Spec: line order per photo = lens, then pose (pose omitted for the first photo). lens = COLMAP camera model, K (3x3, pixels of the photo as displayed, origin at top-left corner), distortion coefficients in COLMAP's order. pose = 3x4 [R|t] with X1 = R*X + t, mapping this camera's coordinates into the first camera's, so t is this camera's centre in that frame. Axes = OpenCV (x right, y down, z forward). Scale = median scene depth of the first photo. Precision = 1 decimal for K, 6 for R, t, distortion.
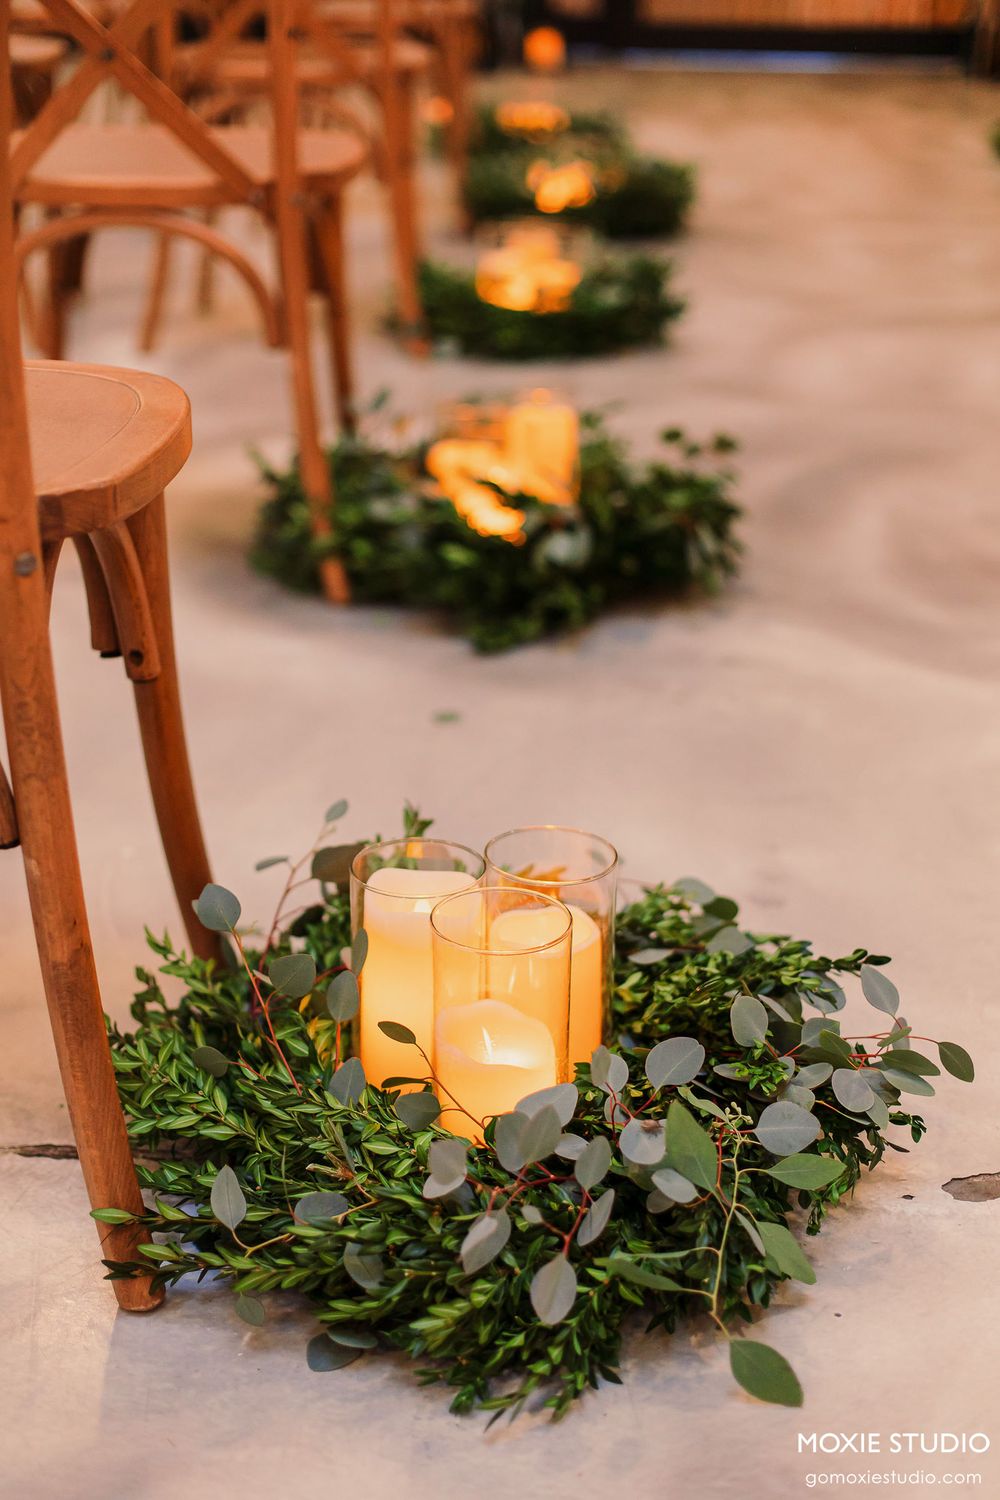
lens RADIAL K [[2457.2, 0, 453.3], [0, 2457.2, 747.5], [0, 0, 1]] dist [-0.014294, -0.018760]
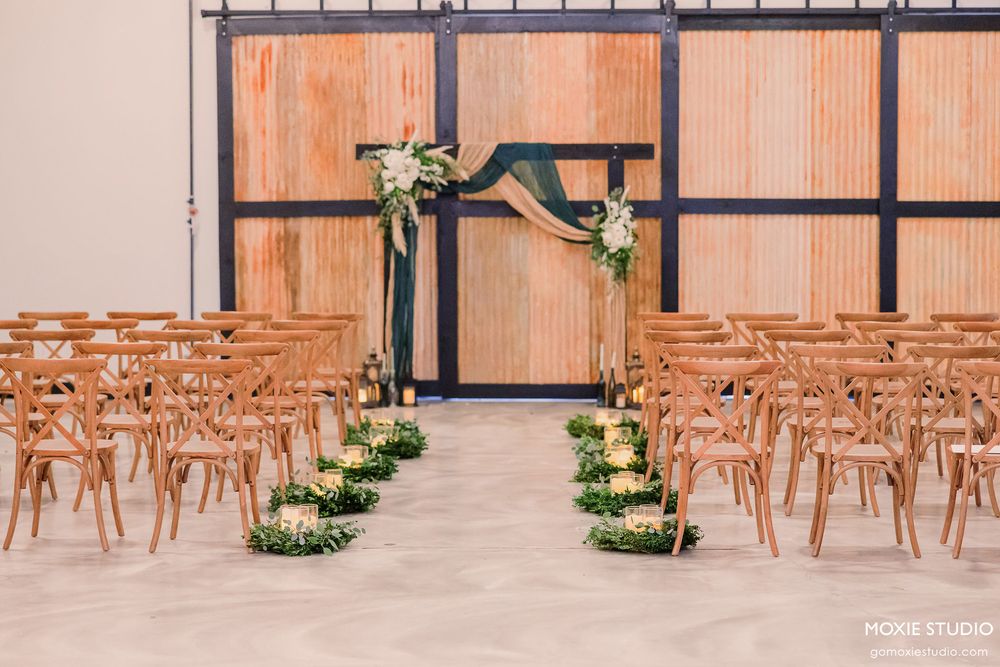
lens RADIAL K [[1968.6, 0, 500.0], [0, 1968.6, 333.5], [0, 0, 1]] dist [0.026795, 0.035347]
pose [[0.999425, -0.004603, 0.033599, 0.230284], [0.014595, 0.952681, -0.303623, 0.750653], [-0.030612, 0.303938, 0.952200, -2.637522]]
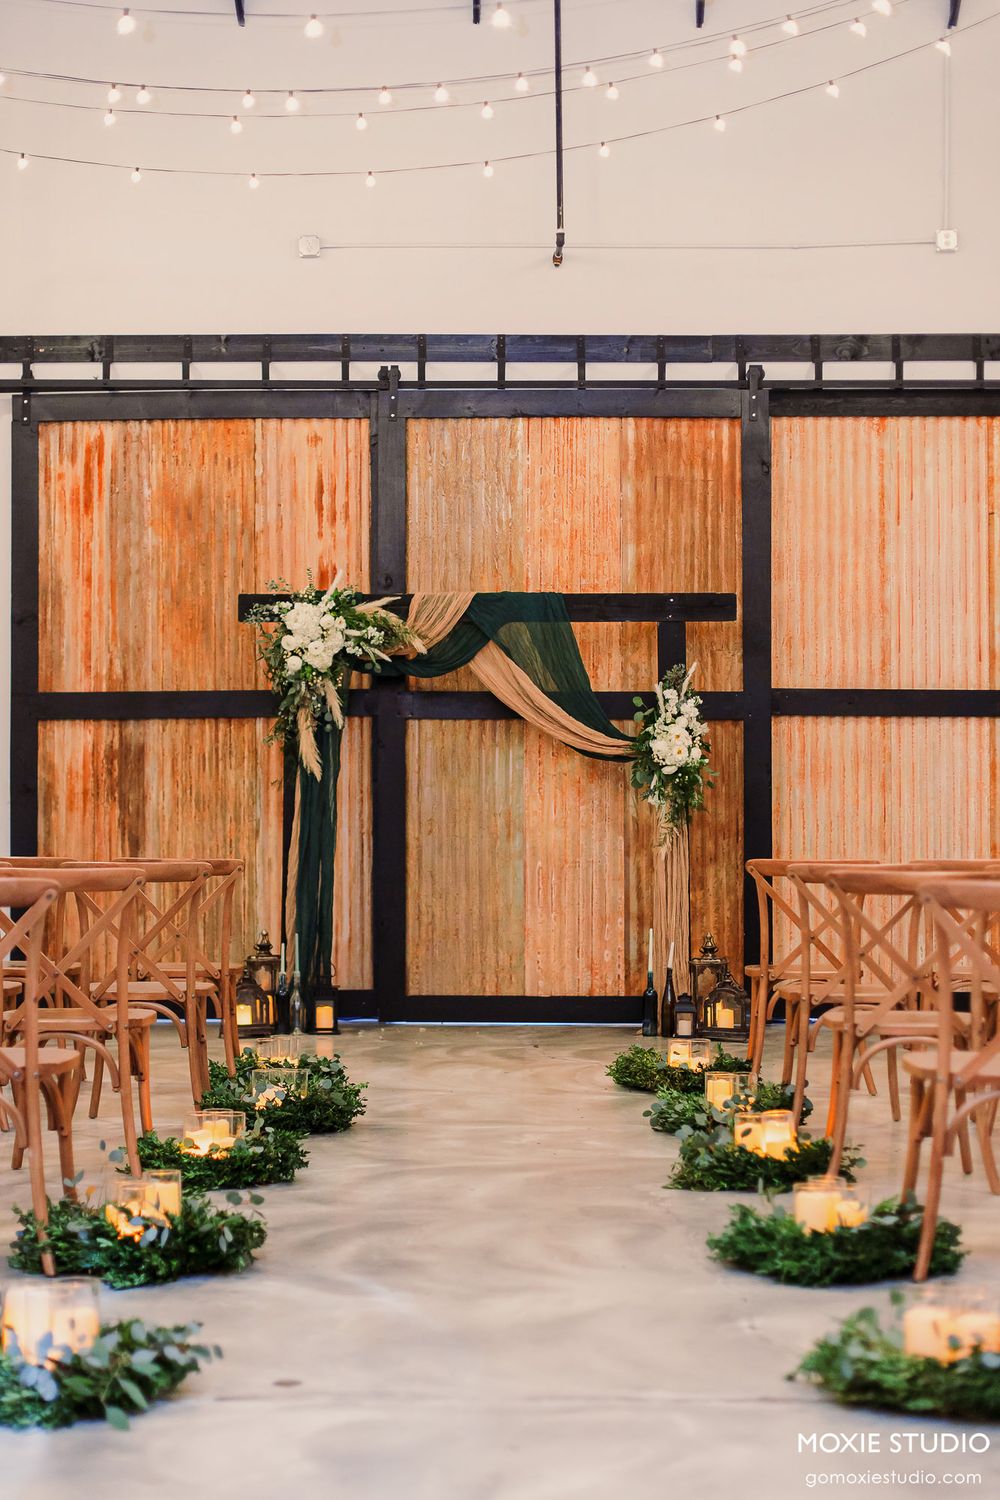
lens RADIAL K [[2457.2, 0, 453.3], [0, 2457.2, 747.5], [0, 0, 1]] dist [-0.014294, -0.018760]
pose [[0.999103, 0.001344, 0.042336, 0.194609], [0.014840, 0.925039, -0.379581, 0.305004], [-0.039673, 0.379869, 0.924189, -1.003586]]
